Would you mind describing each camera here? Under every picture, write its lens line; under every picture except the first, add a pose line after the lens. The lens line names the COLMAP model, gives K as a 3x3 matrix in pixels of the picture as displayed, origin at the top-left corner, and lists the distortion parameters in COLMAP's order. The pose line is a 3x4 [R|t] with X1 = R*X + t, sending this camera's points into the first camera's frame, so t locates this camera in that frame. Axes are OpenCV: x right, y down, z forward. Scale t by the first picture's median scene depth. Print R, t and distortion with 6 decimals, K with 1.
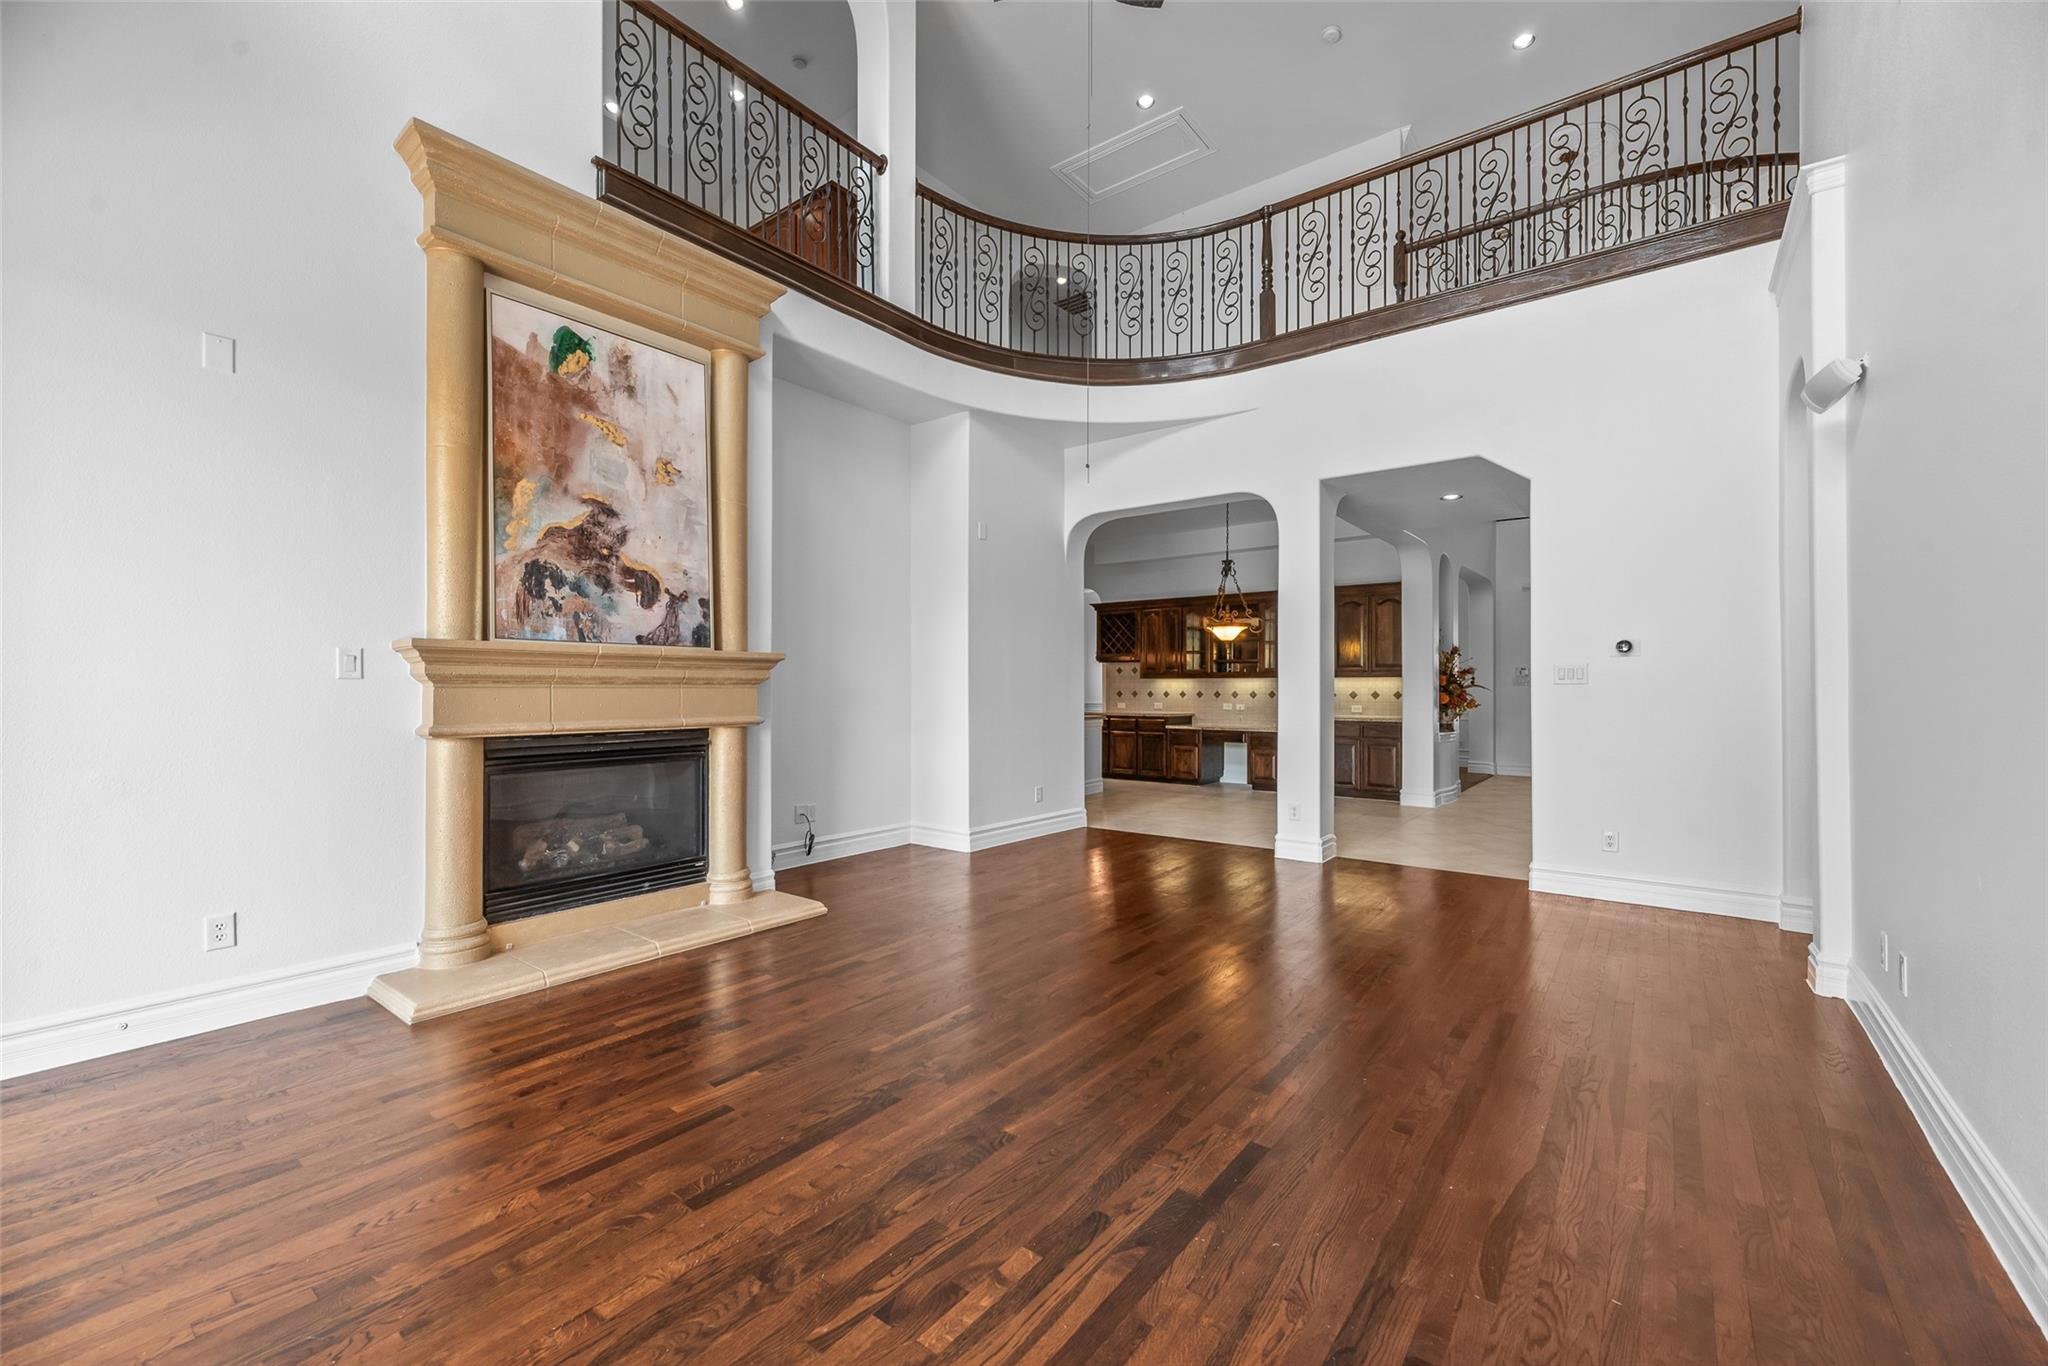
lens RADIAL K [[830.4, 0, 1031.4], [0, 830.4, 695.7], [0, 0, 1]] dist [0.000992, -0.000199]
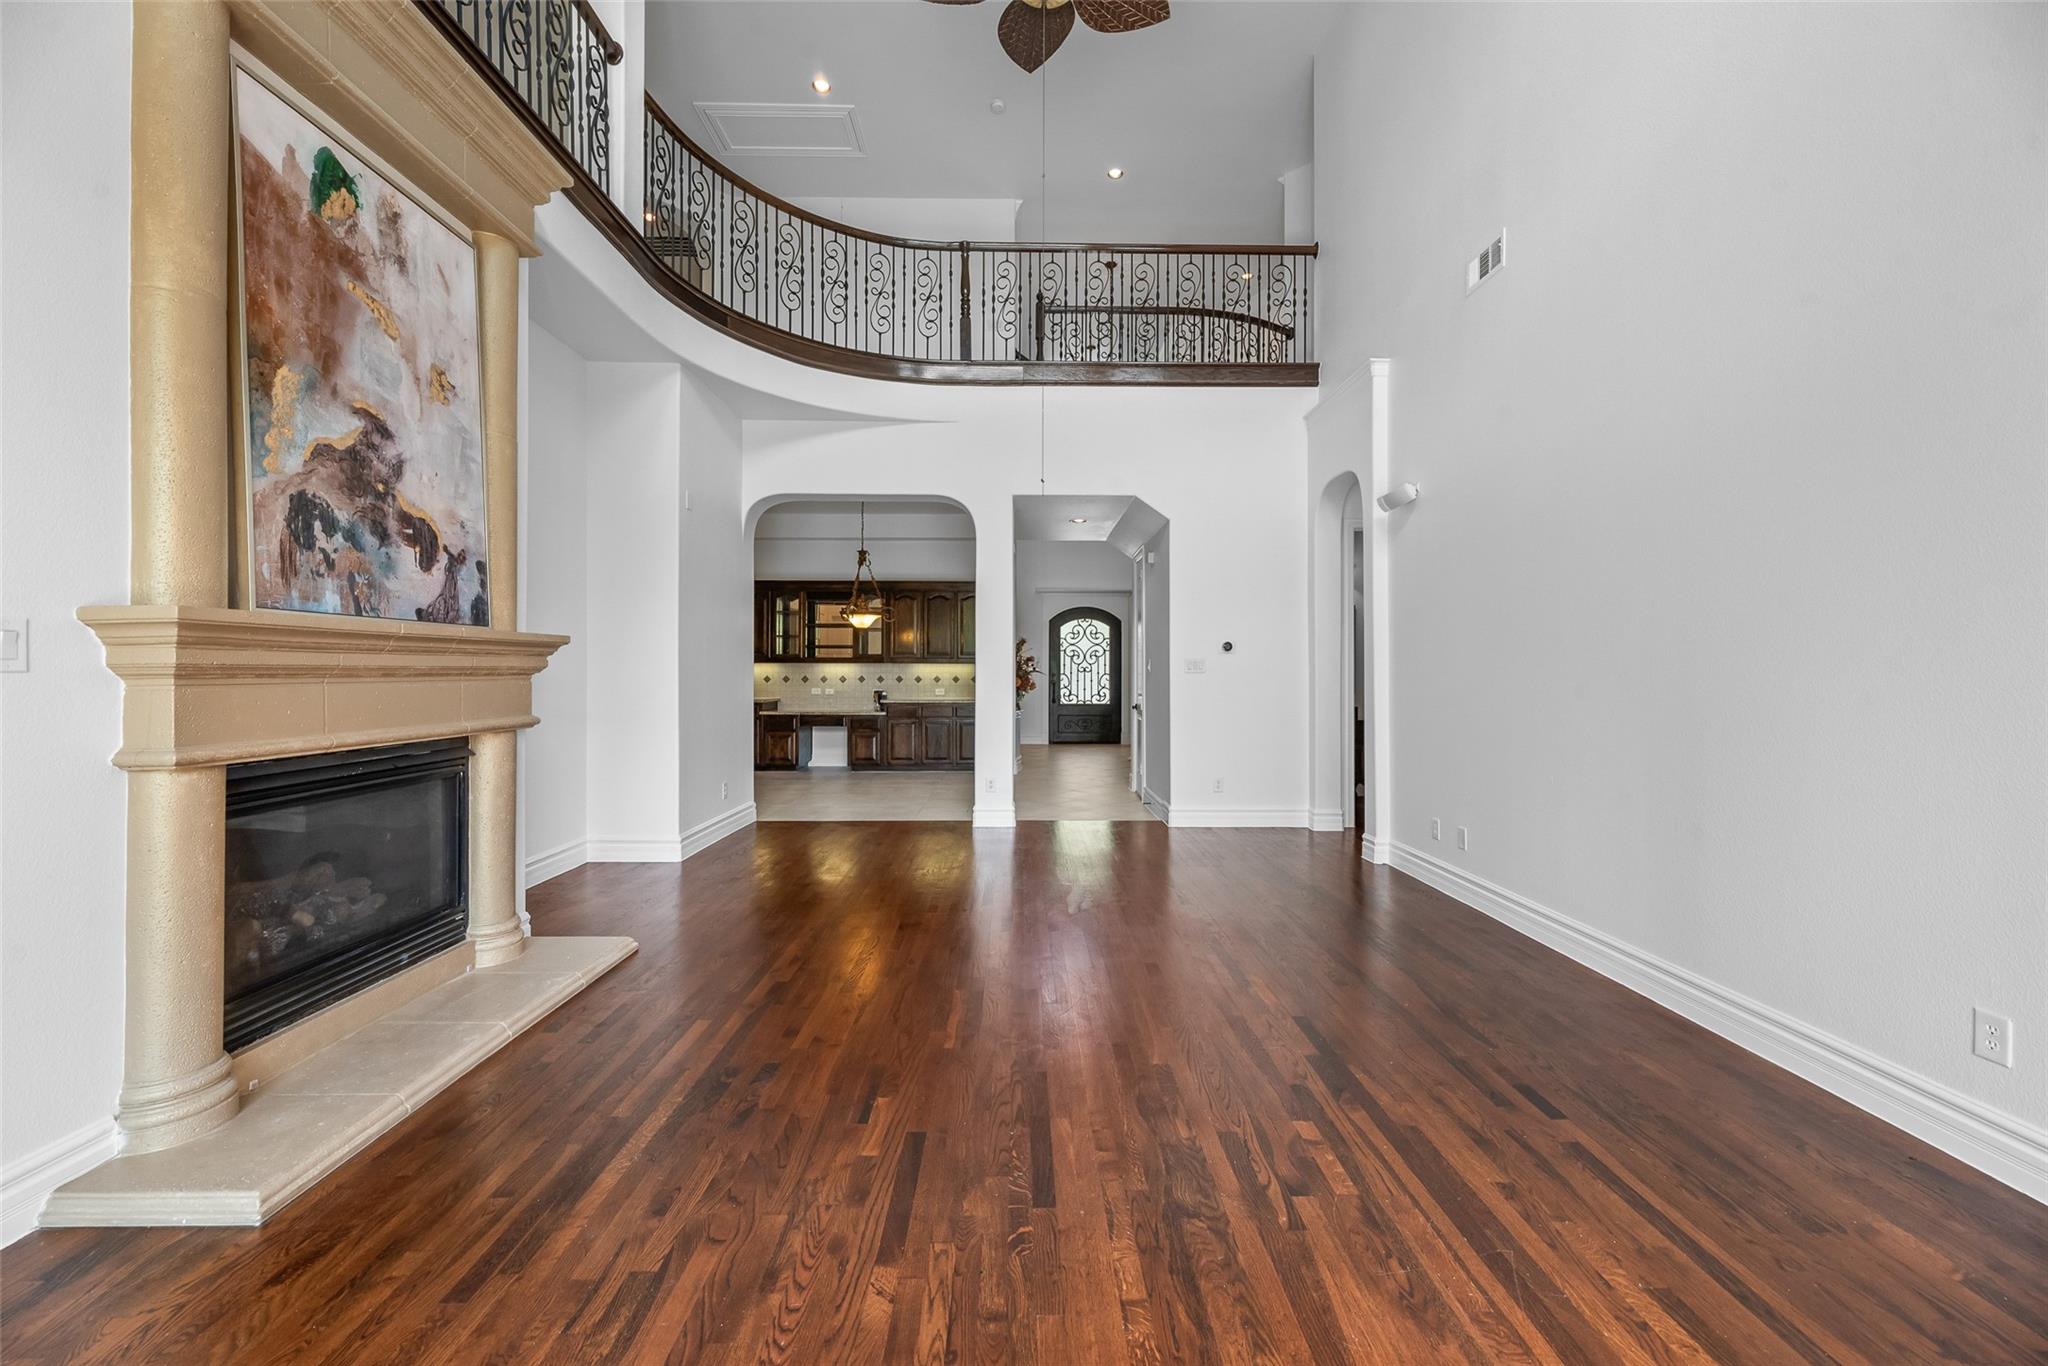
lens RADIAL K [[830.4, 0, 1038.3], [0, 830.4, 676.7], [0, 0, 1]] dist [0.000992, -0.000199]
pose [[0.783579, -0.003569, 0.621281, -0.456658], [0.003719, 0.999993, 0.001054, -0.011369], [-0.621280, 0.001484, 0.783587, 0.096221]]
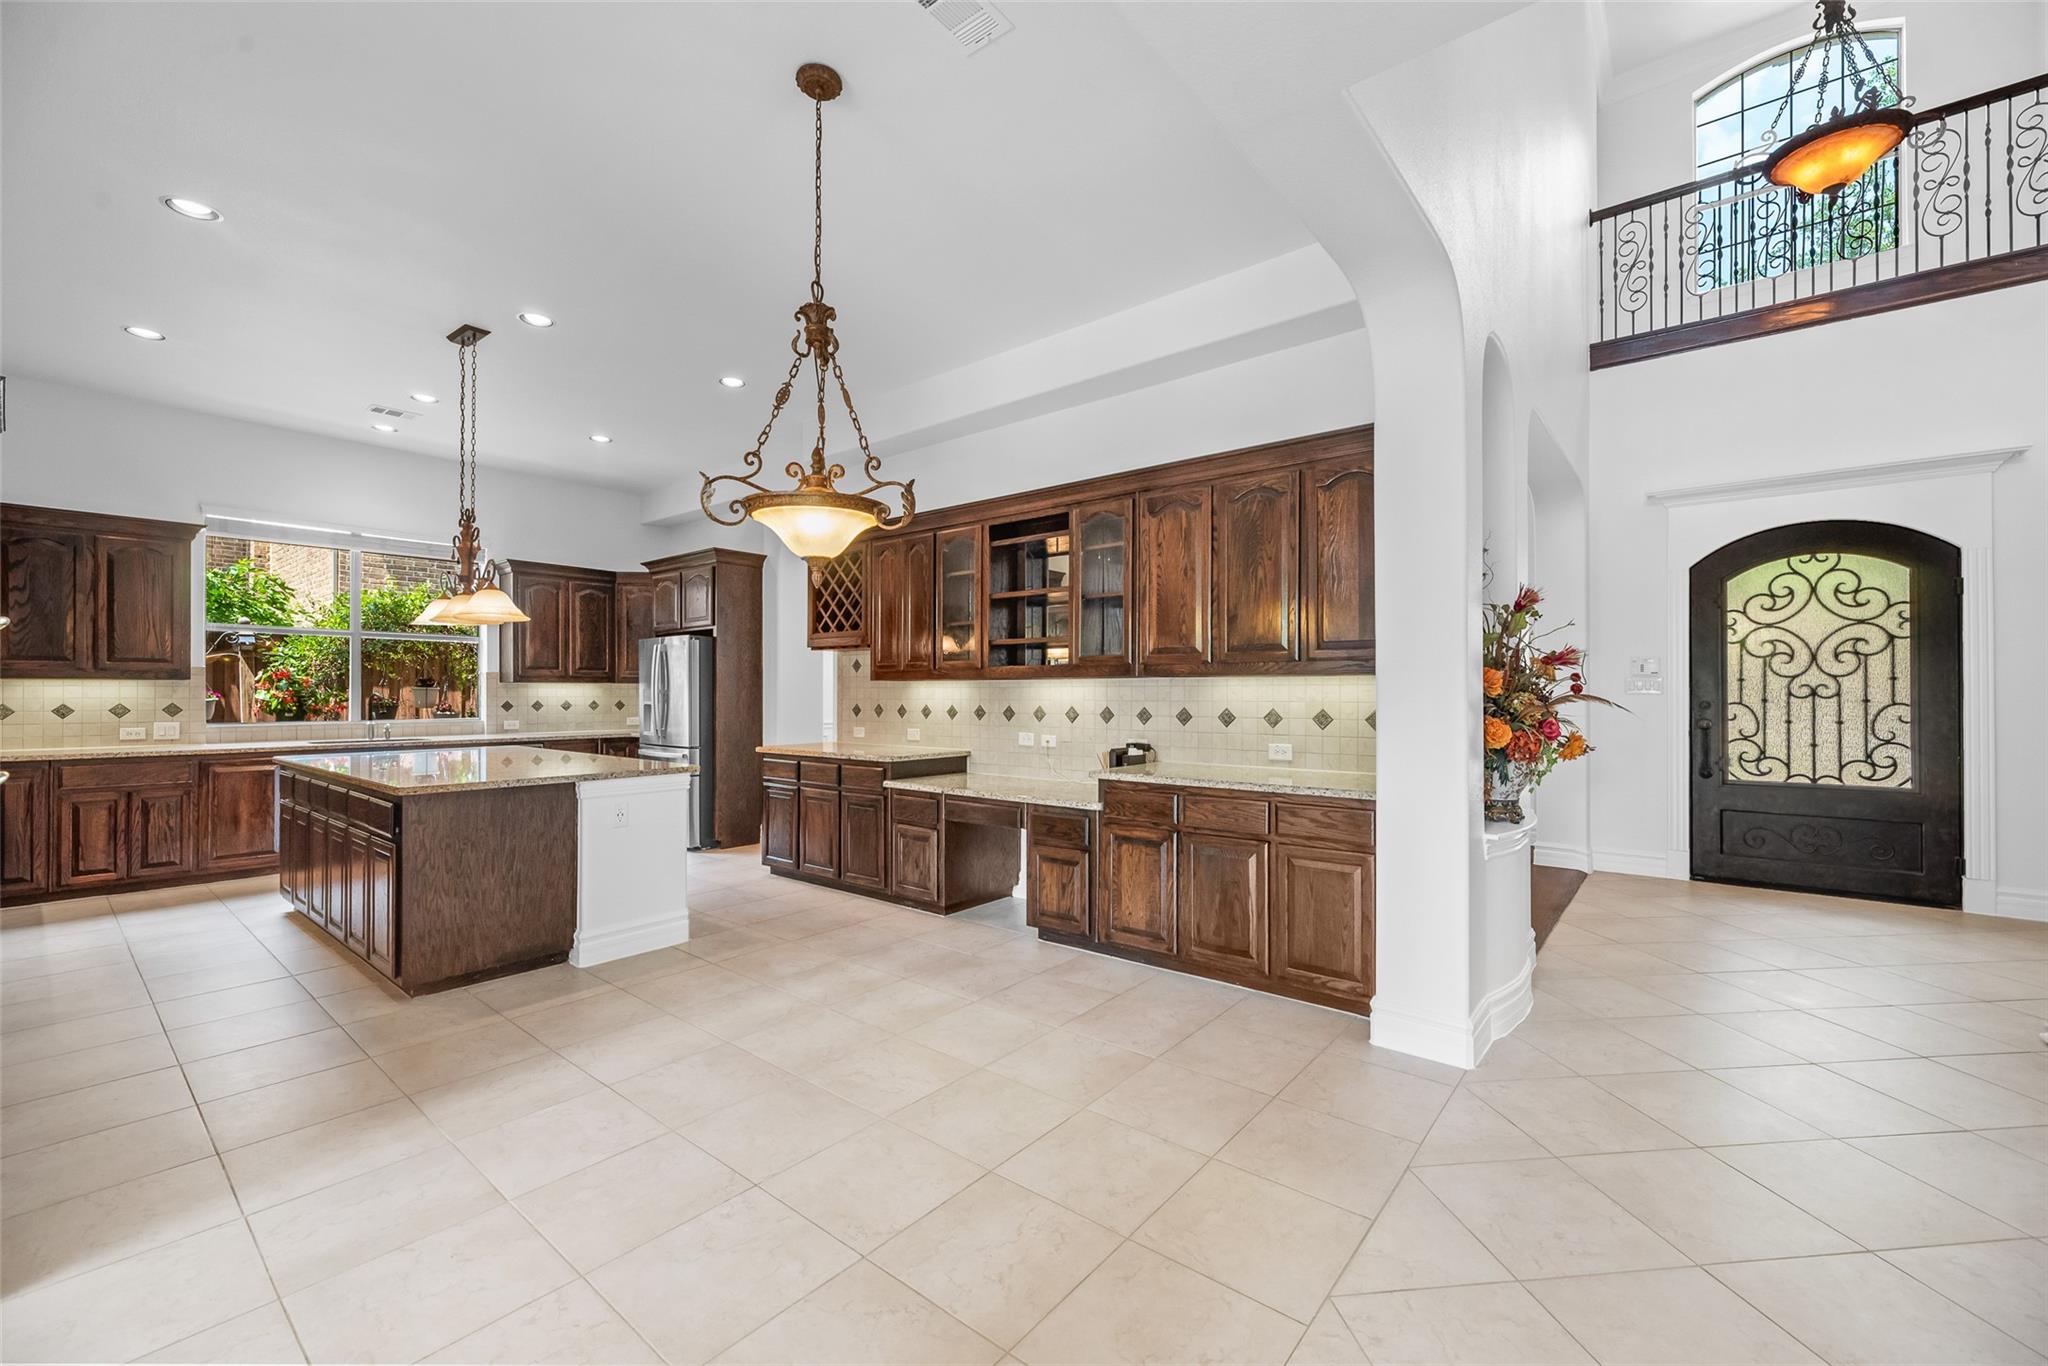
lens RADIAL K [[830.4, 0, 1024.6], [0, 830.4, 688.0], [0, 0, 1]] dist [0.000992, -0.000199]
pose [[0.999275, -0.001371, -0.038053, 0.638665], [0.000819, 0.999894, -0.014513, -0.023742], [0.038069, 0.014471, 0.999170, 1.317789]]
